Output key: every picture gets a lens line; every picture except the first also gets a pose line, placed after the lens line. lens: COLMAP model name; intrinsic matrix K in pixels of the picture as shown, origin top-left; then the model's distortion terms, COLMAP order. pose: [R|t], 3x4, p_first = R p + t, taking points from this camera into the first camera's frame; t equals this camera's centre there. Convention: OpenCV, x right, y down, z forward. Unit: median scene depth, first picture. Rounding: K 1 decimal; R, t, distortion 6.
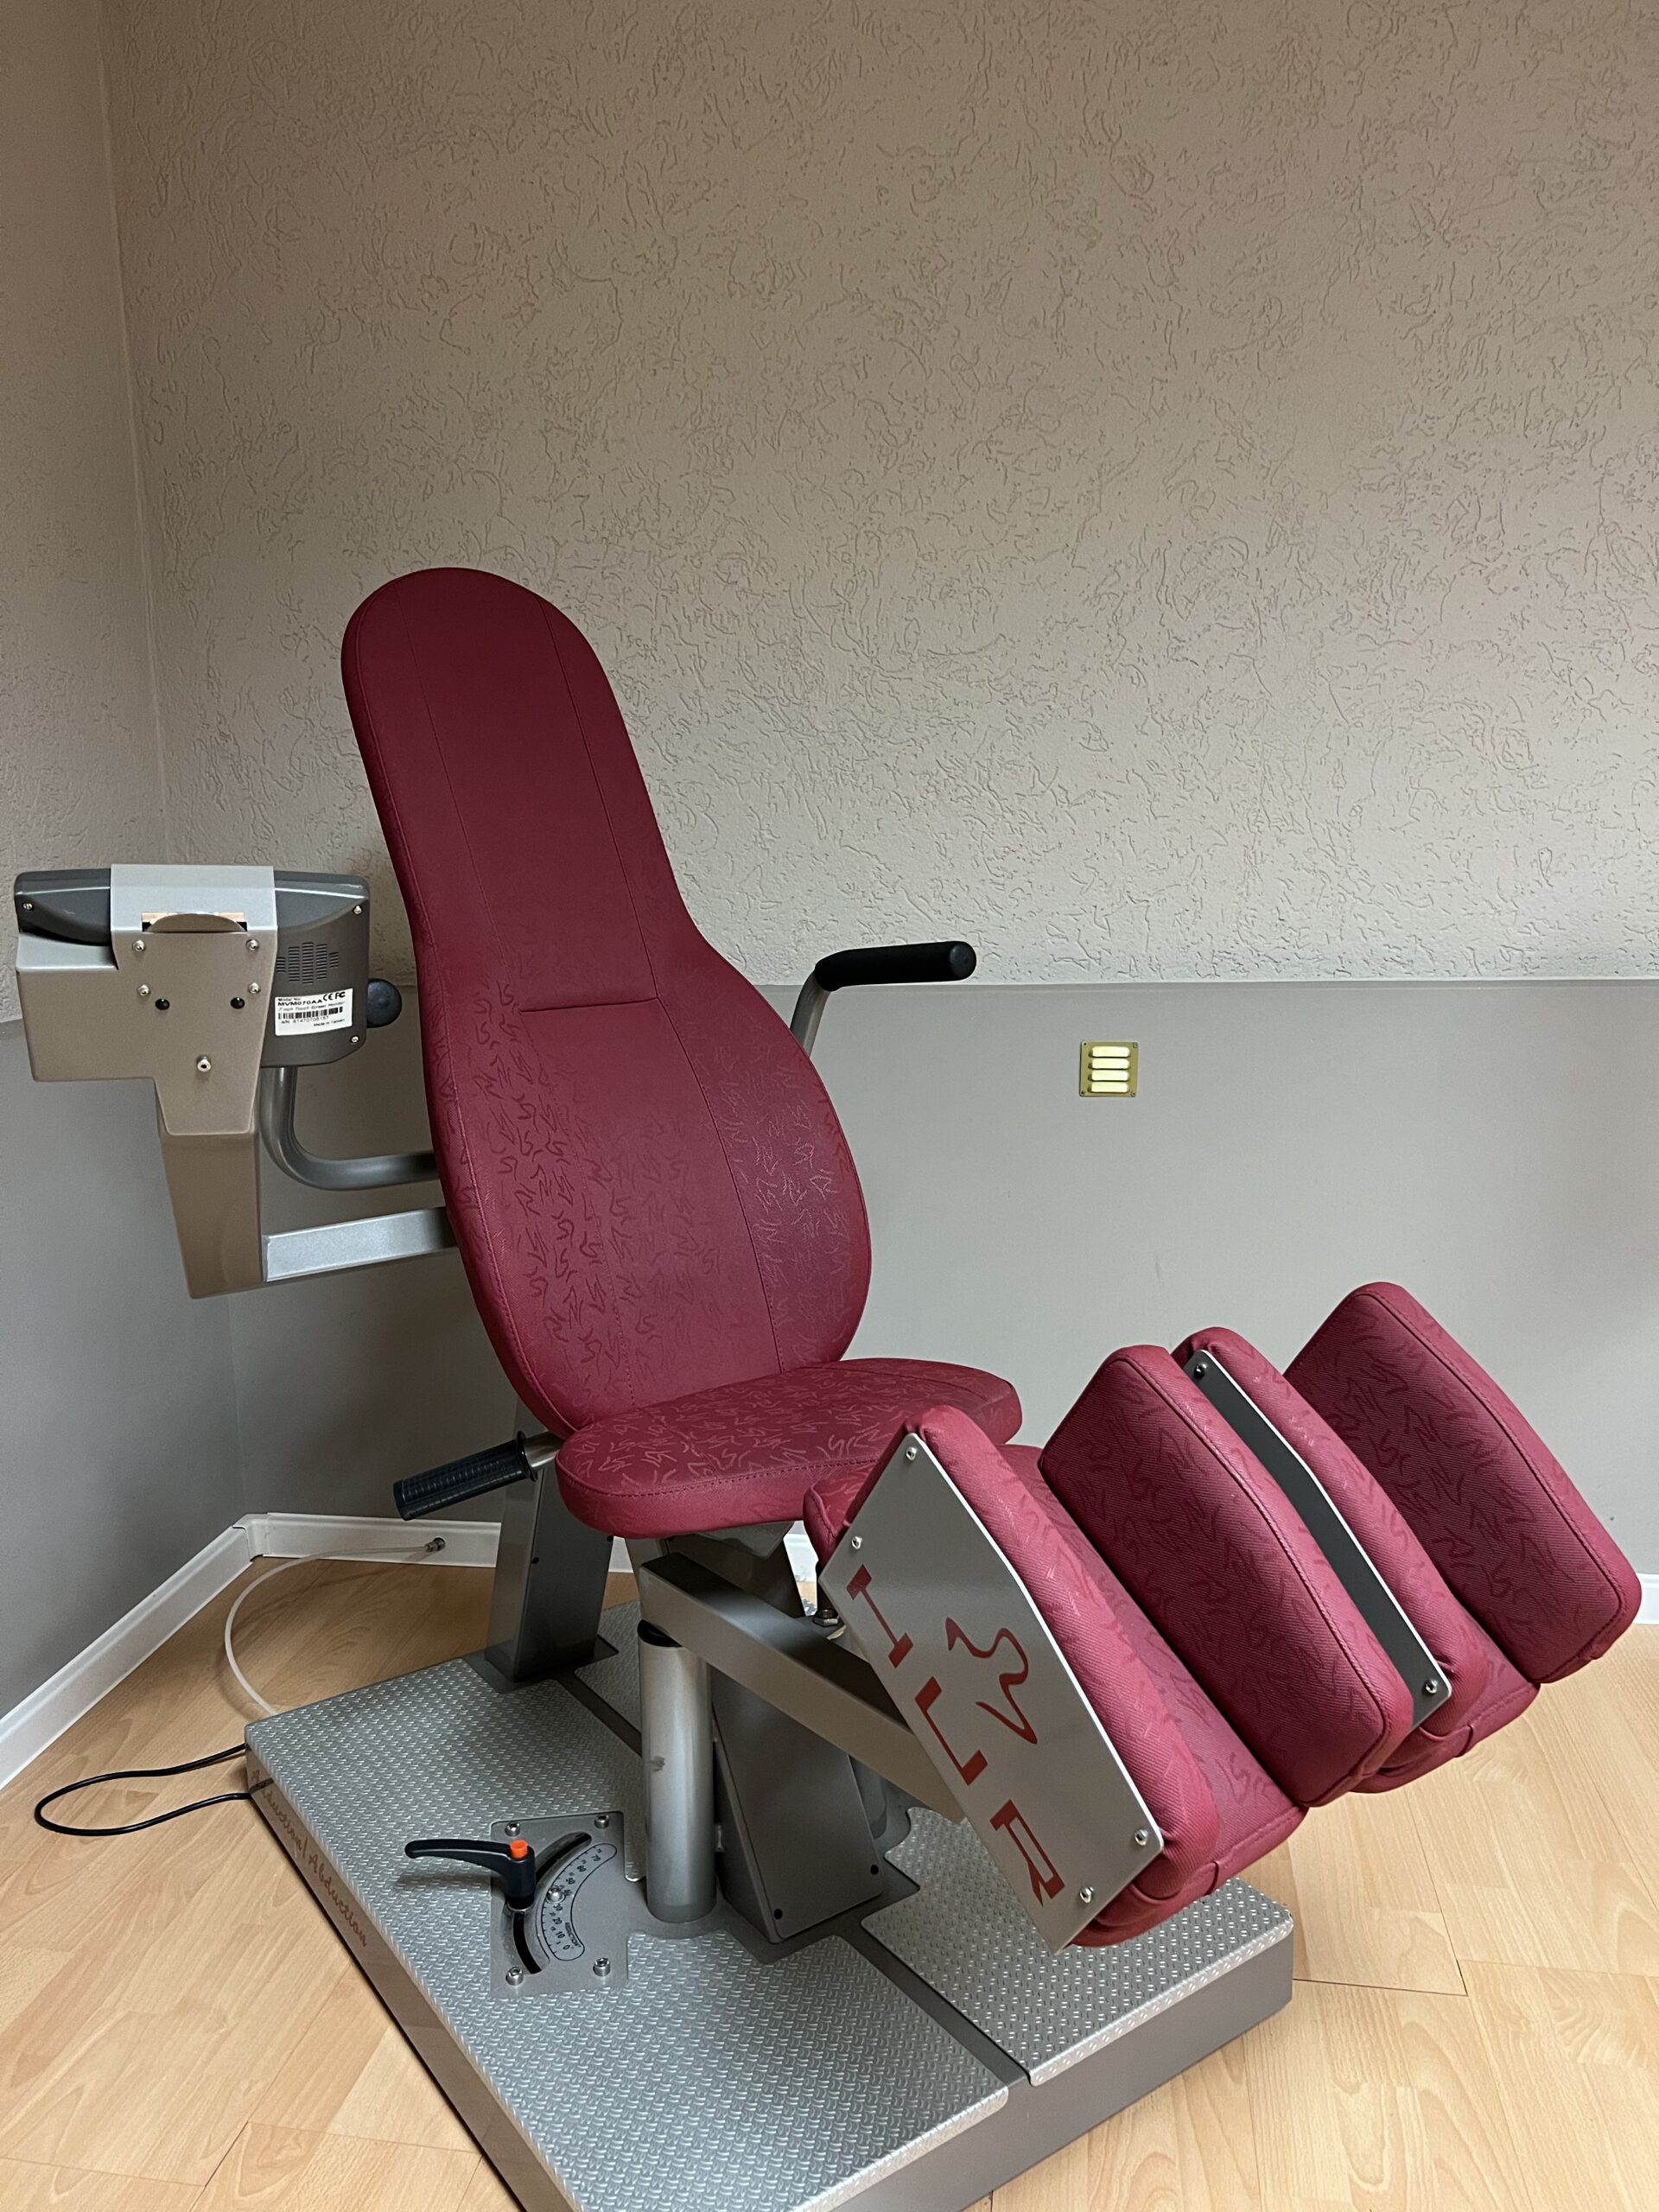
lens RADIAL K [[1662.6, 0, 823.7], [0, 1662.6, 1116.1], [0, 0, 1]] dist [0.066285, -0.093260]
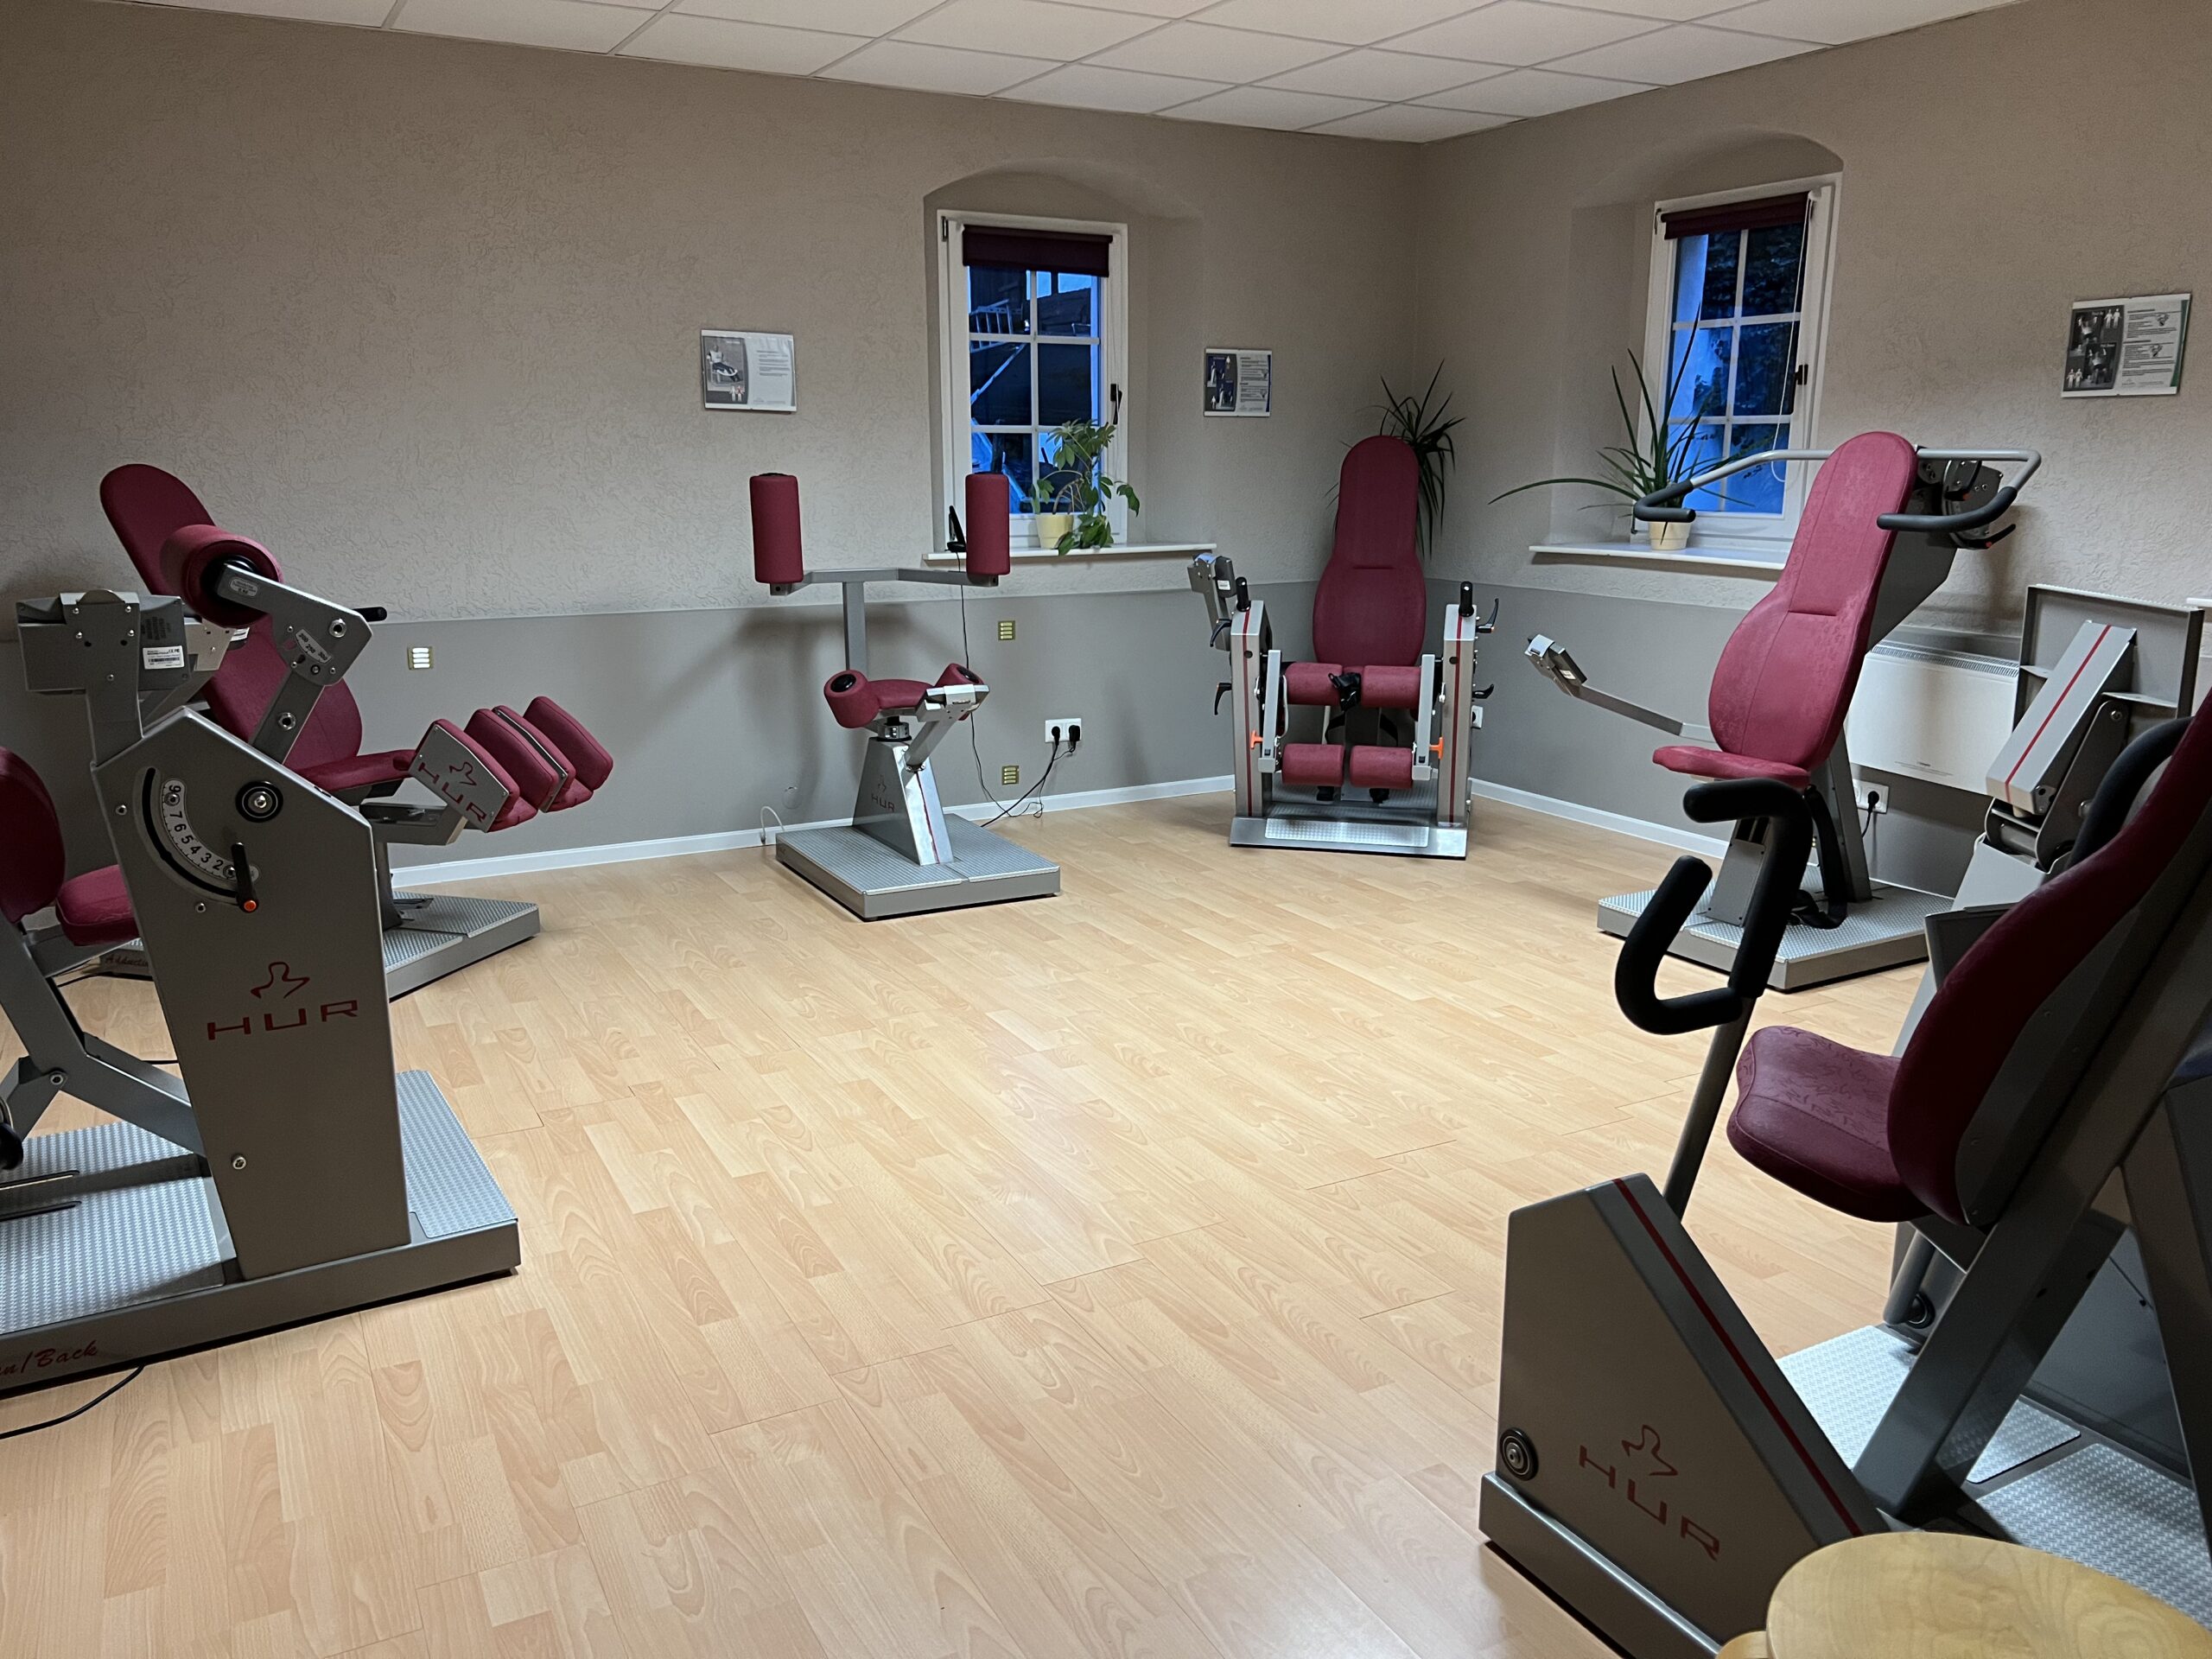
lens RADIAL K [[1662.6, 0, 1103.0], [0, 1662.6, 839.2], [0, 0, 1]] dist [0.066285, -0.093260]
pose [[0.787691, -0.122976, 0.603673, -0.561846], [0.091715, 0.992363, 0.082484, 0.125572], [-0.609206, -0.009606, 0.792954, -1.568084]]
